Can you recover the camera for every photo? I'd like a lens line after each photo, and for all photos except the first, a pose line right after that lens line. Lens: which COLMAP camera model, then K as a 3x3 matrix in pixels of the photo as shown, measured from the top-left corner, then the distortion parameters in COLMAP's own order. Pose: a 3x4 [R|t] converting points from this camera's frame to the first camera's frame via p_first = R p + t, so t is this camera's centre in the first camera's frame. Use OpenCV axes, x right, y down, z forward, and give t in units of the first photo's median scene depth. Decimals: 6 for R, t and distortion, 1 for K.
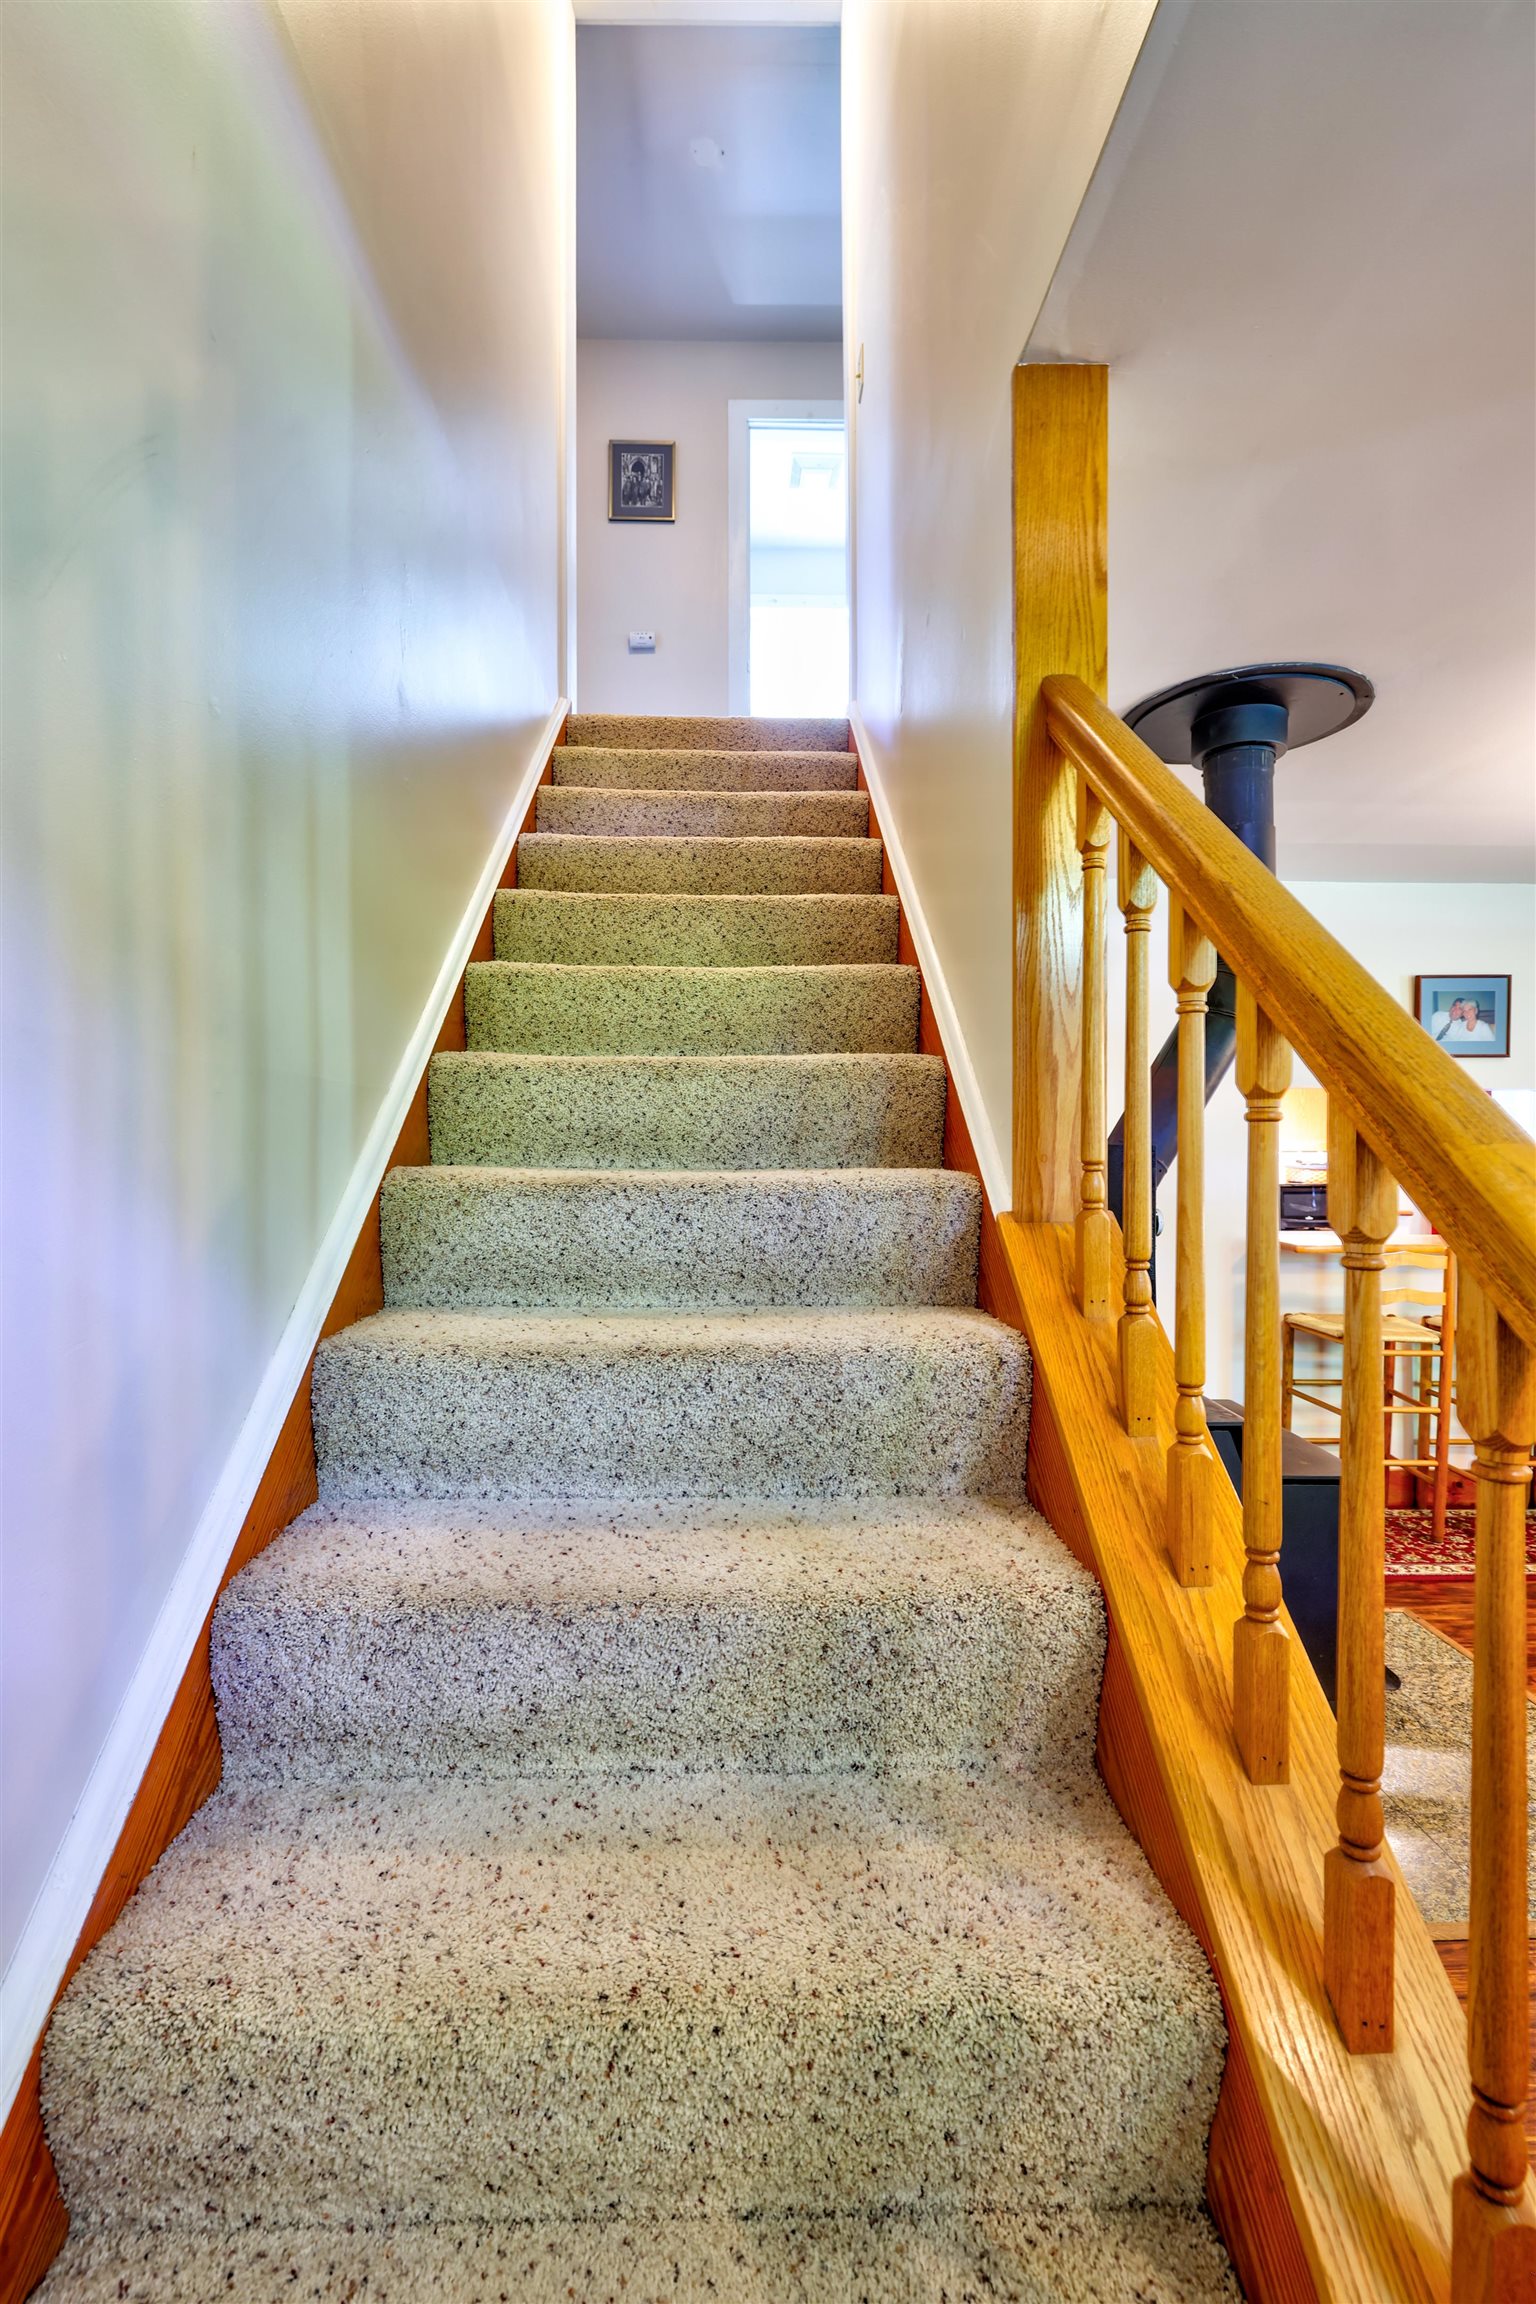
lens RADIAL K [[1010.1, 0, 768.4], [0, 1010.1, 1157.9], [0, 0, 1]] dist [0.000259, -0.000108]
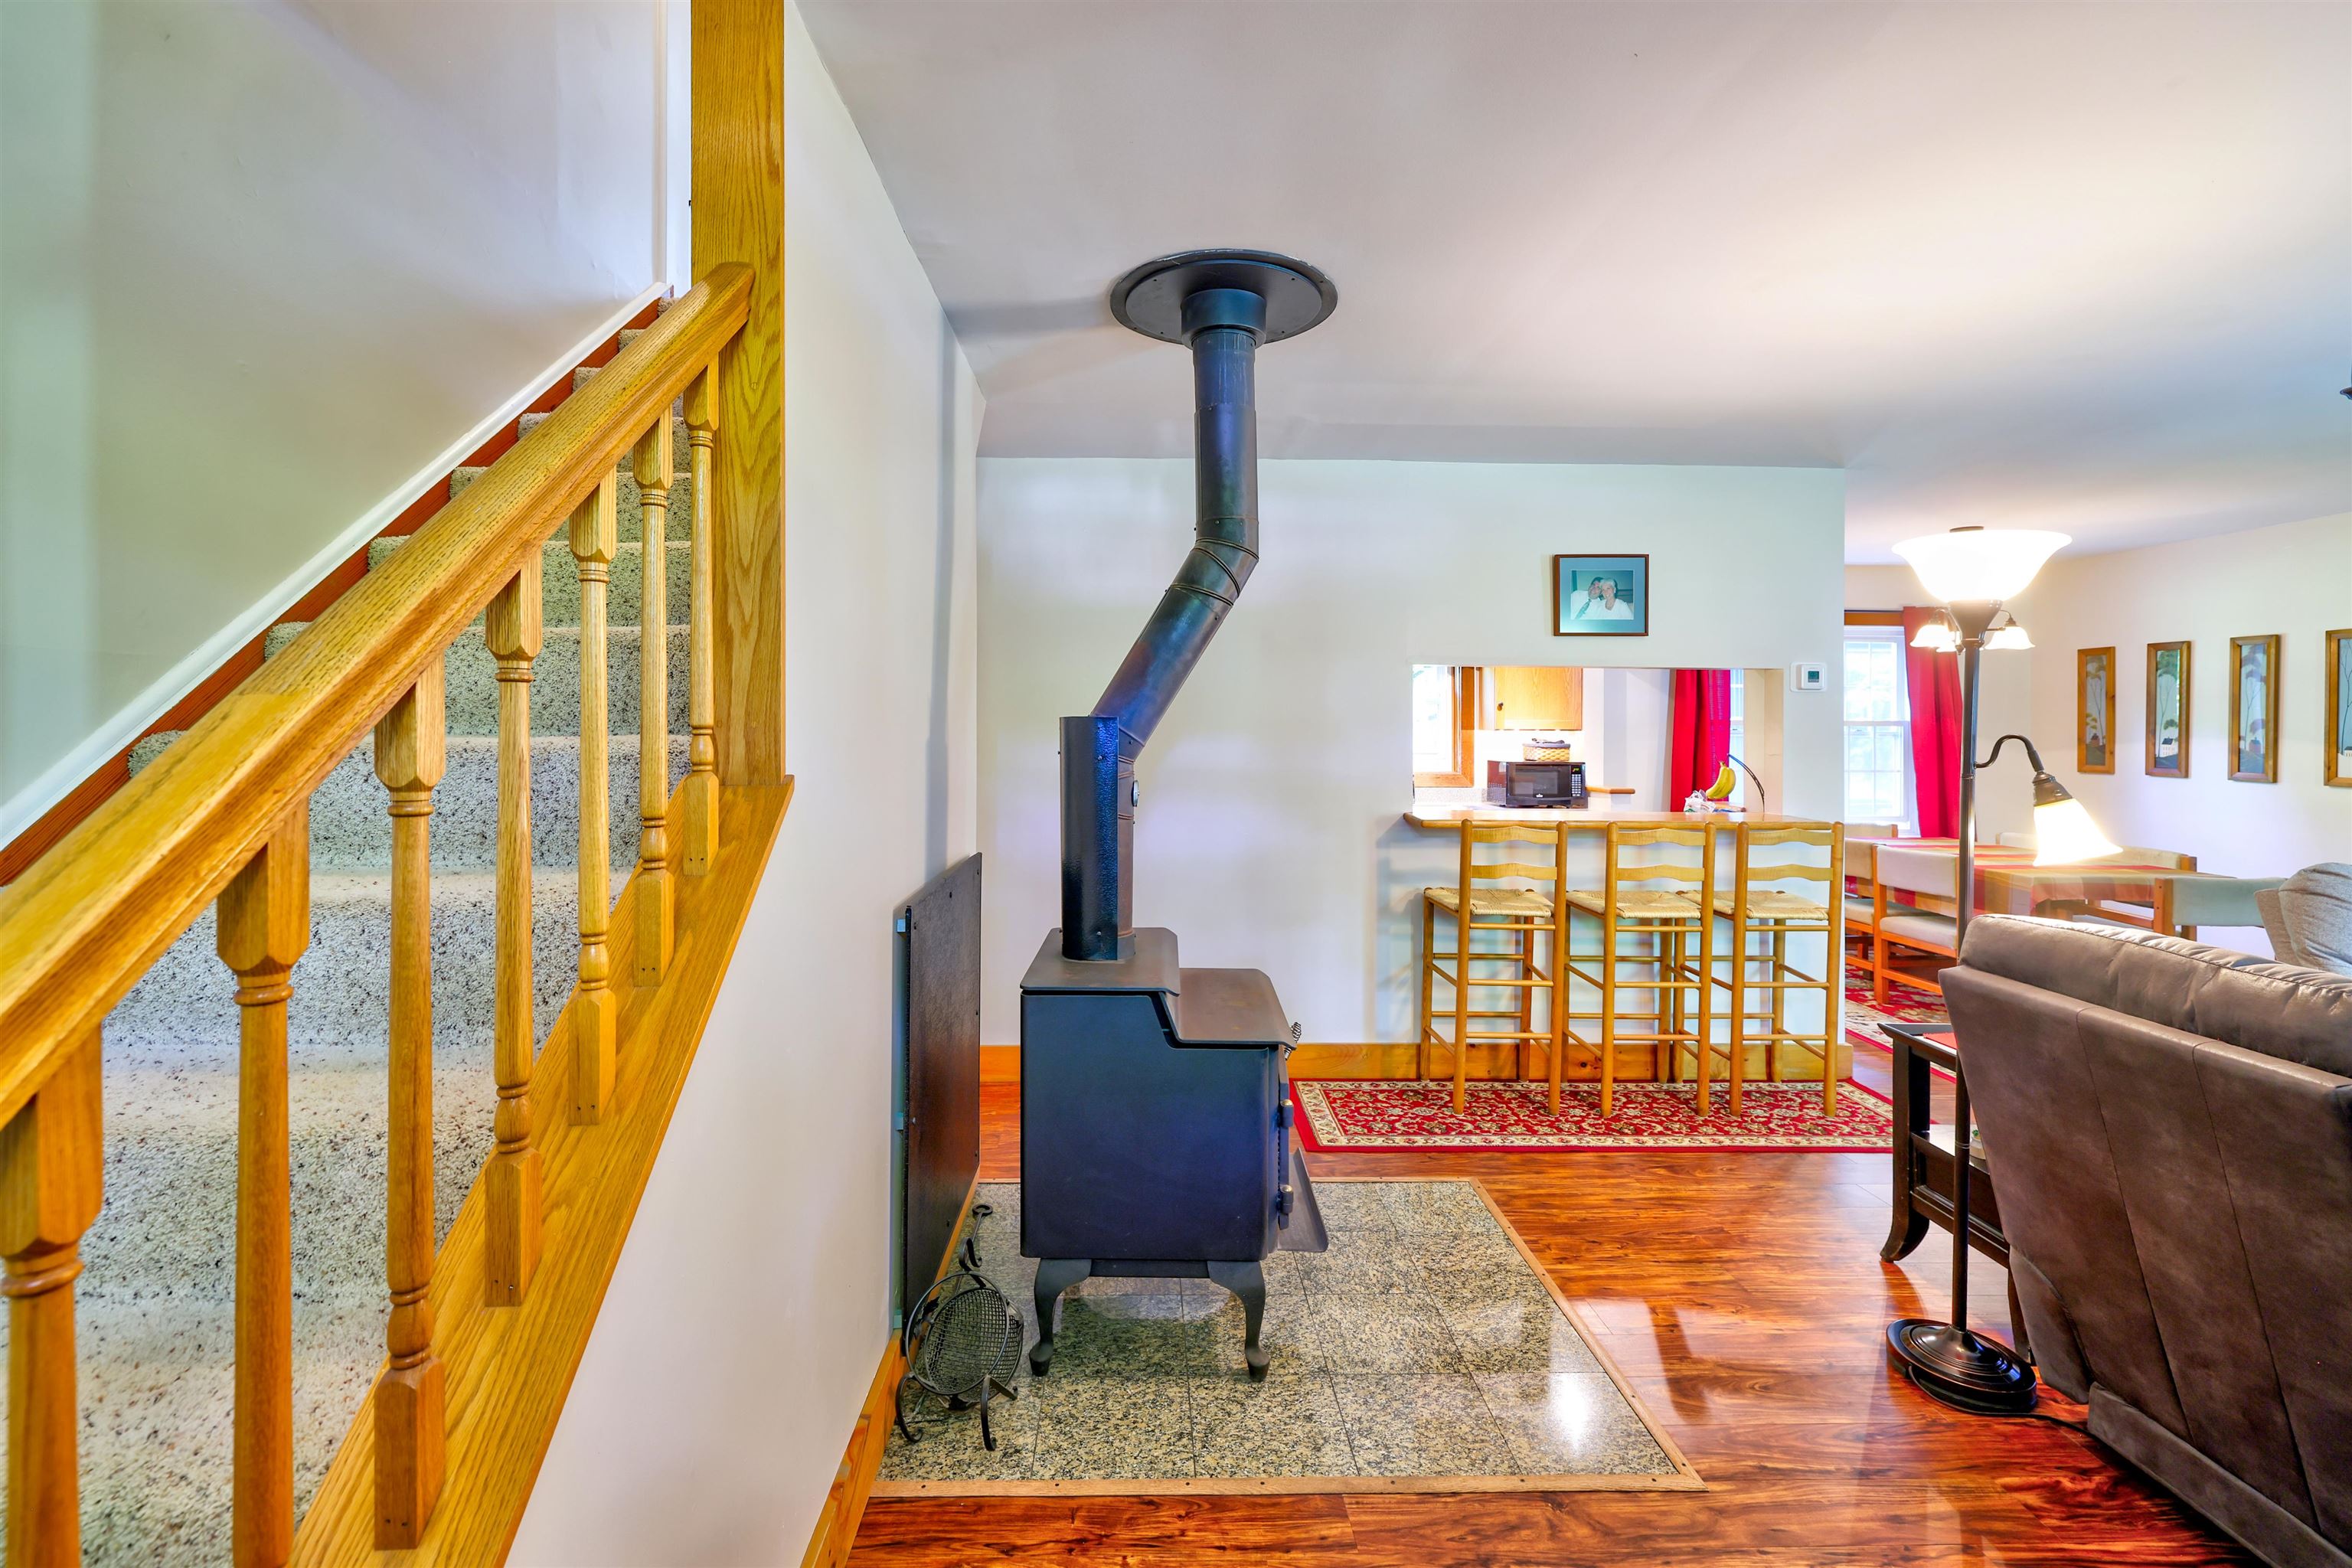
lens RADIAL K [[1003.9, 0, 1161.6], [0, 1003.9, 725.7], [0, 0, 1]] dist [-0.003212, -0.000383]
pose [[0.999949, 0.003142, -0.009554, 0.741561], [-0.003260, 0.999918, -0.012403, 0.014174], [0.009514, 0.012433, 0.999877, -0.029968]]
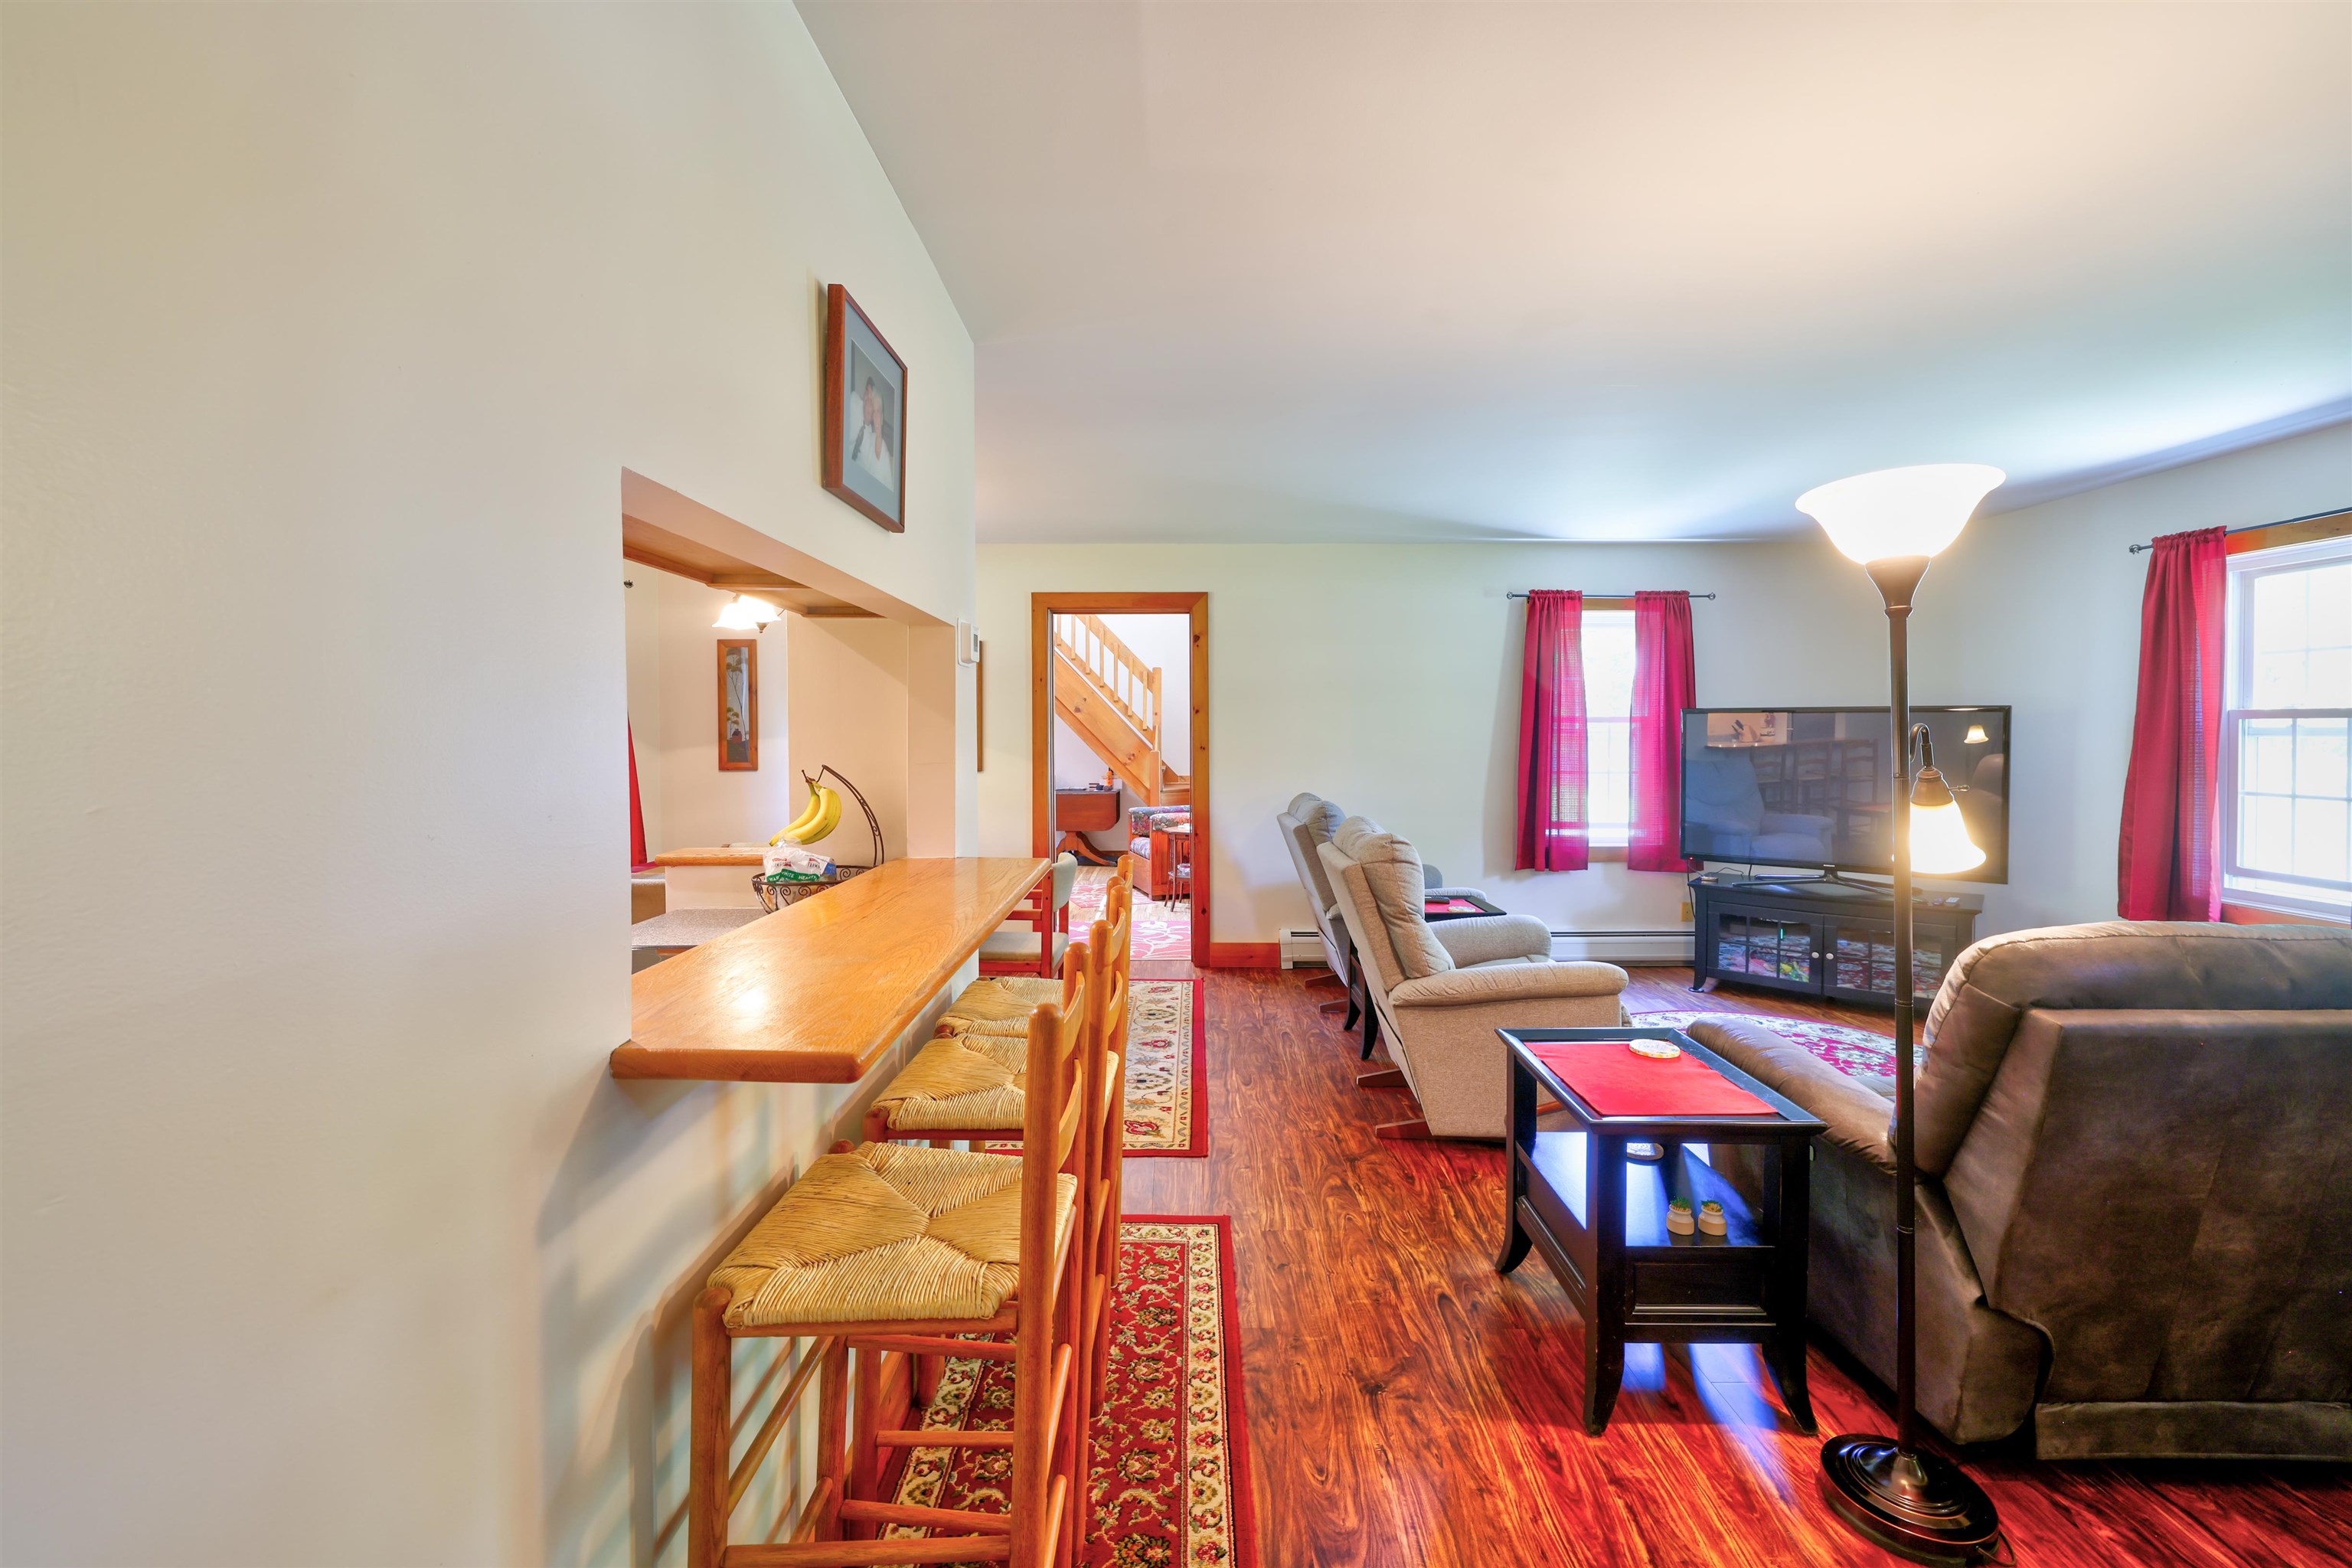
lens RADIAL K [[985.3, 0, 1185.2], [0, 985.3, 744.4], [0, 0, 1]] dist [0.000453, 0.000062]
pose [[0.027392, -0.017757, 0.999467, 0.712561], [0.012810, 0.999766, 0.017411, -0.004380], [-0.999543, 0.012326, 0.027613, 2.466414]]
